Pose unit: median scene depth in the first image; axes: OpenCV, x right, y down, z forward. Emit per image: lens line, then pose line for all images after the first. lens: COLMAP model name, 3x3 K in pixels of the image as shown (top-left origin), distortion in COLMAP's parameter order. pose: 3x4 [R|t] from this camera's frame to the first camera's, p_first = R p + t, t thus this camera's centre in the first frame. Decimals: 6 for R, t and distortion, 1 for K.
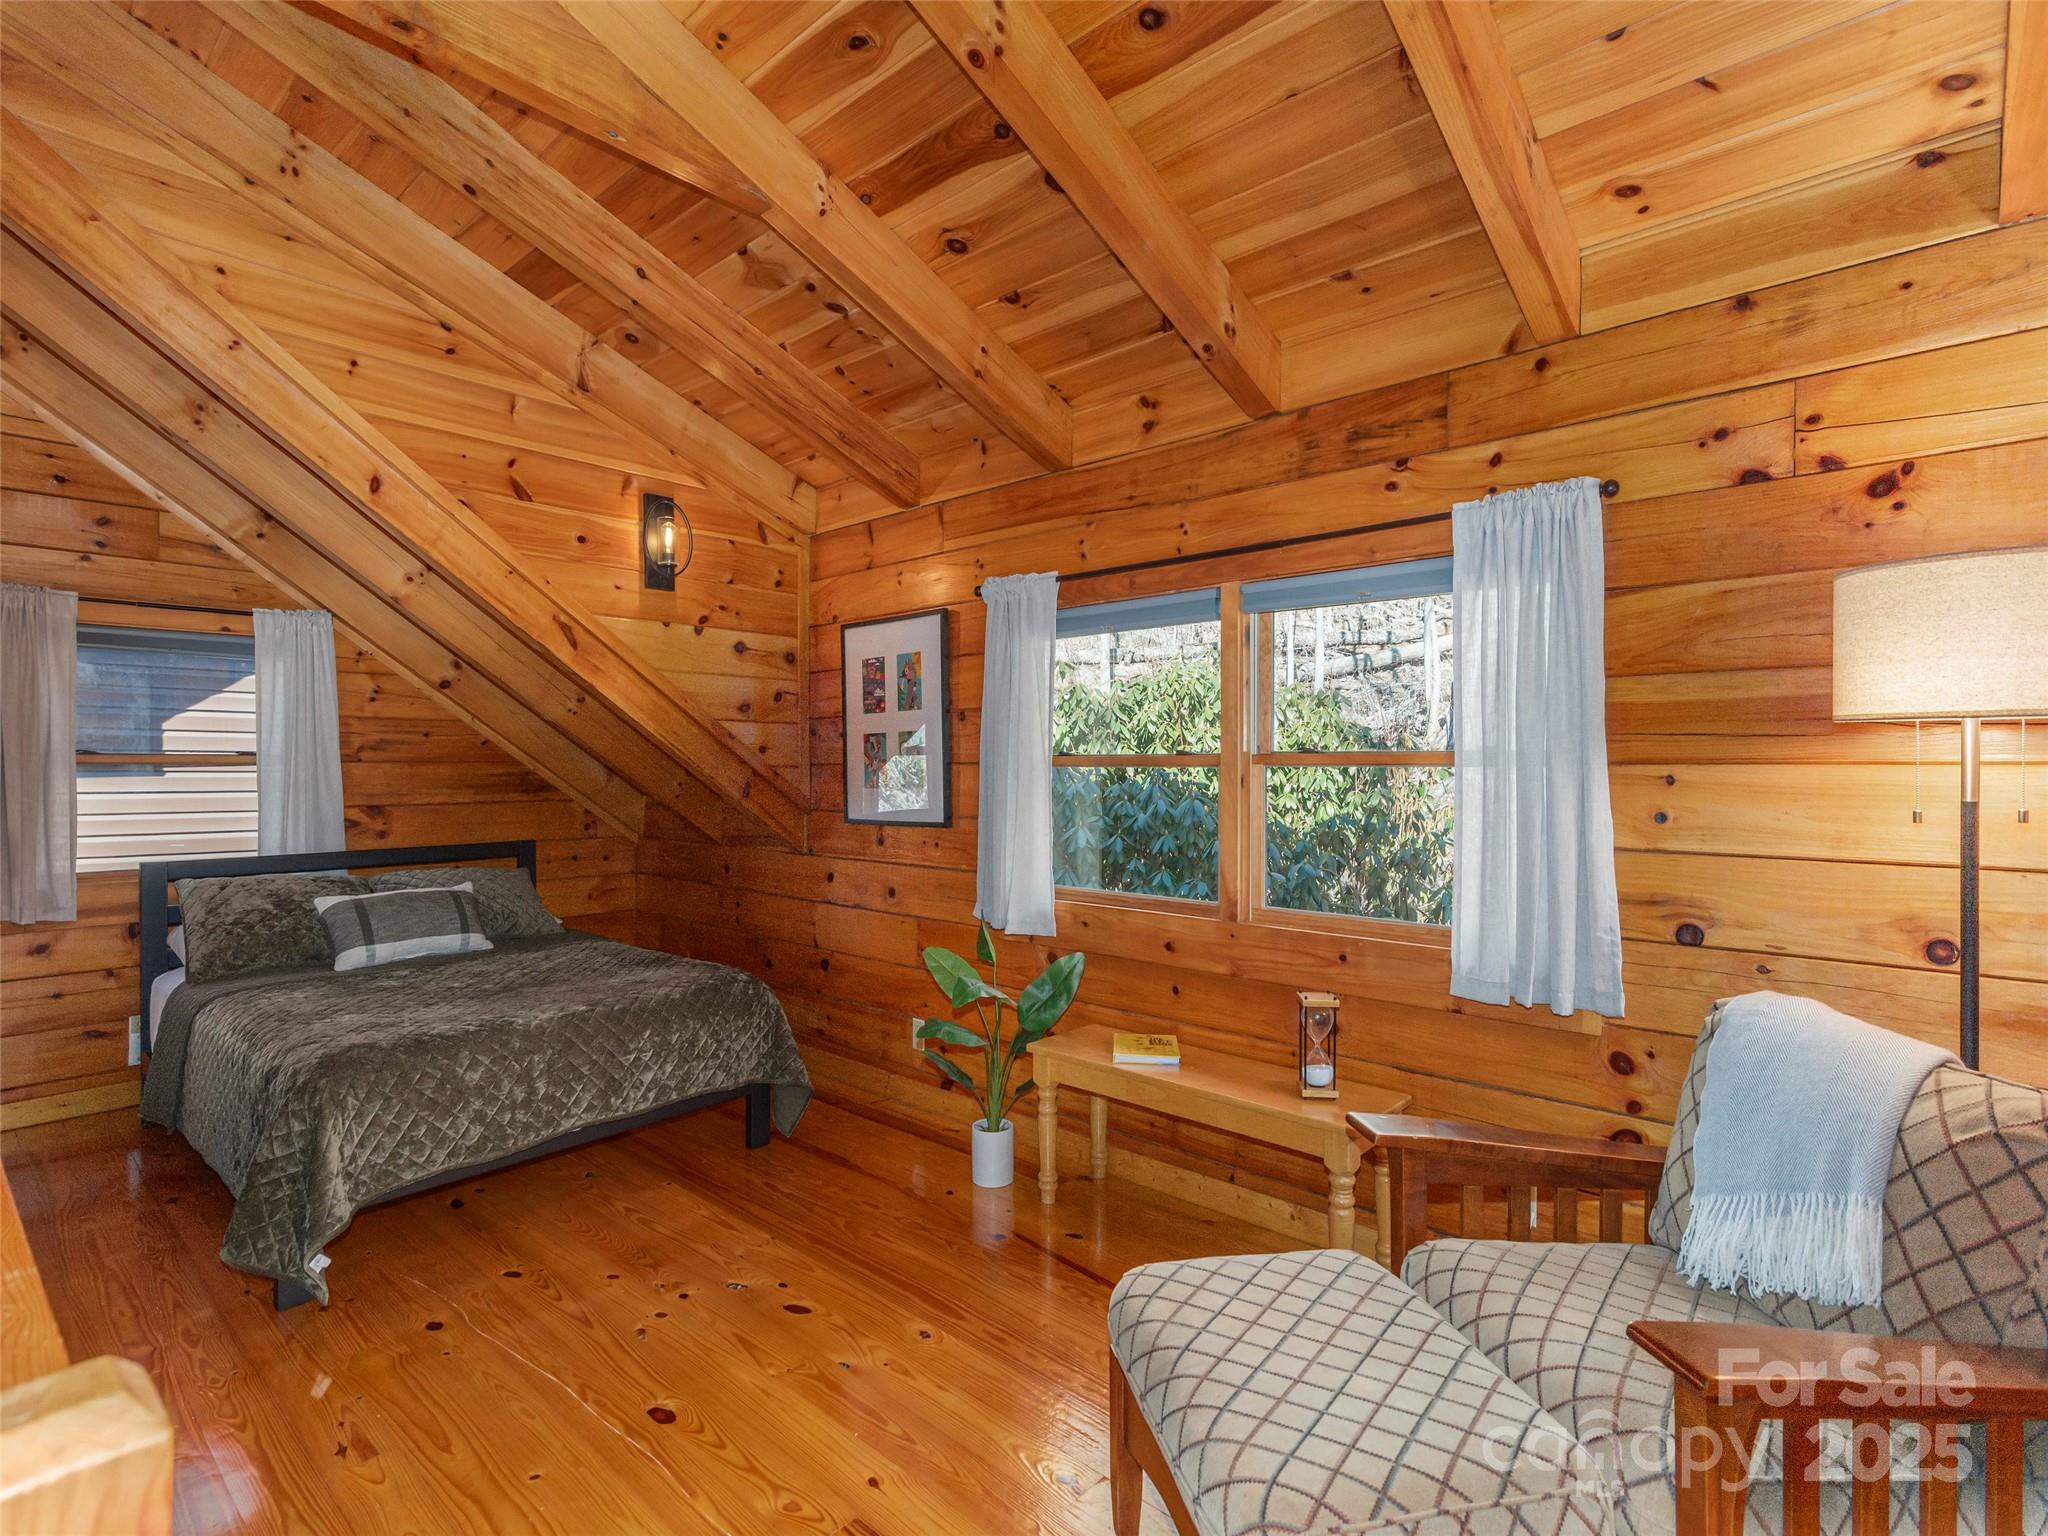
lens RADIAL K [[1010.8, 0, 1027.6], [0, 1010.8, 744.1], [0, 0, 1]] dist [0.005489, 0.000288]
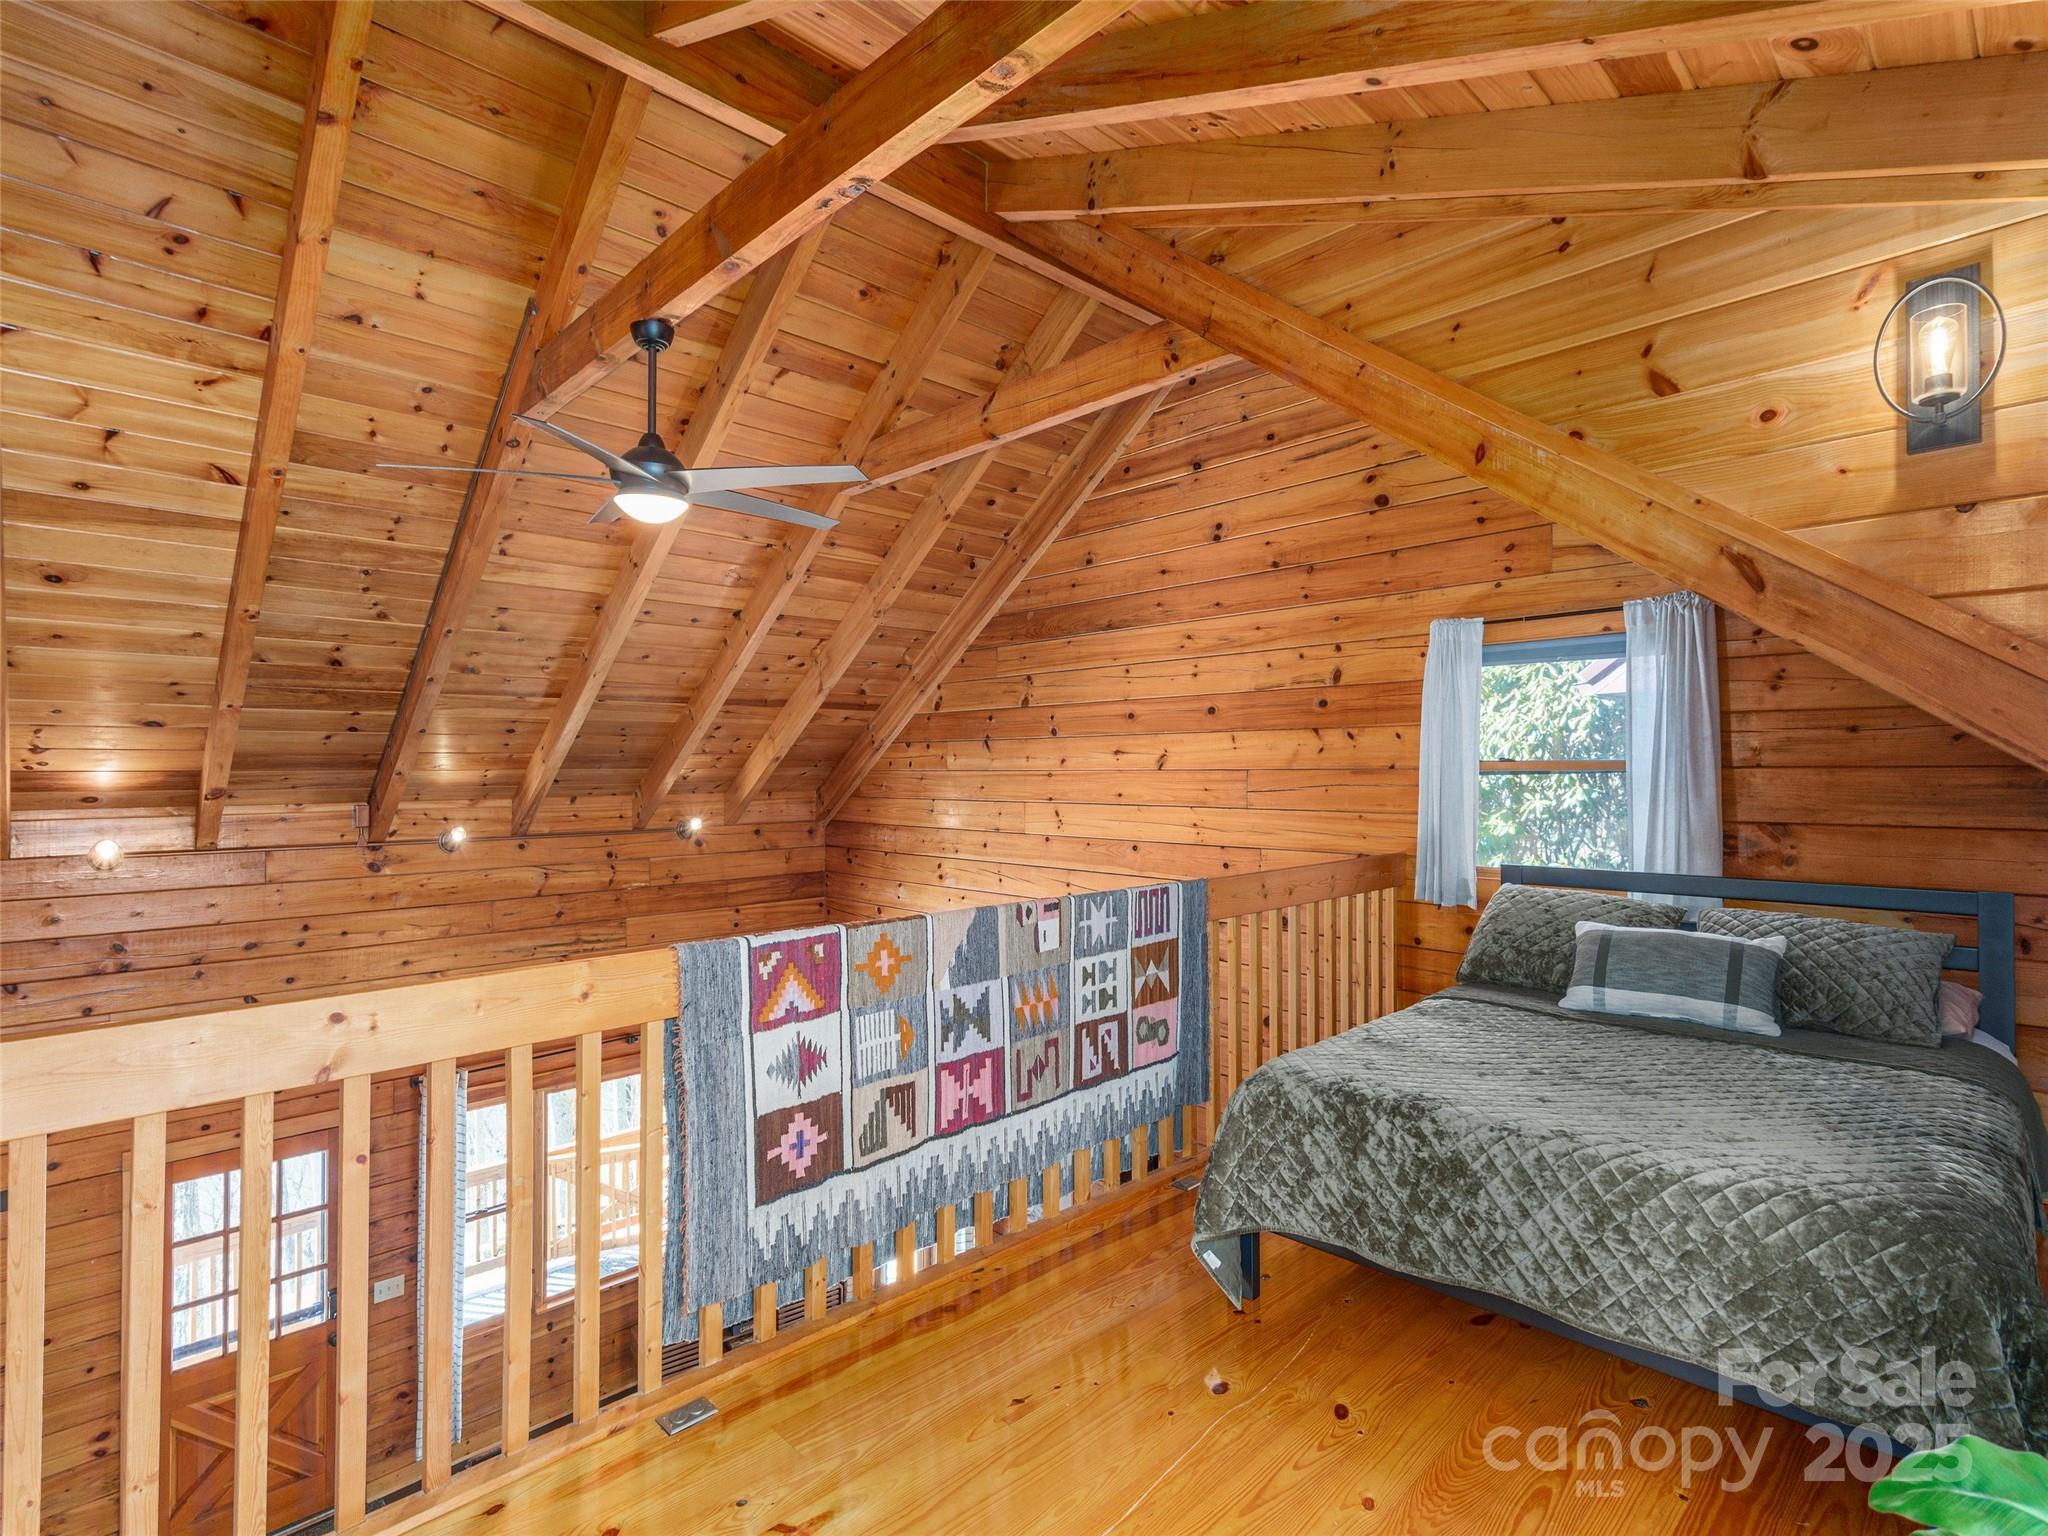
lens RADIAL K [[1020.6, 0, 1017.7], [0, 1020.6, 774.0], [0, 0, 1]] dist [0.013154, -0.000994]
pose [[-0.069972, 0.003164, -0.997544, 0.210108], [0.027887, 0.999610, 0.001214, 0.006038], [0.997159, -0.027733, -0.070033, 0.520126]]
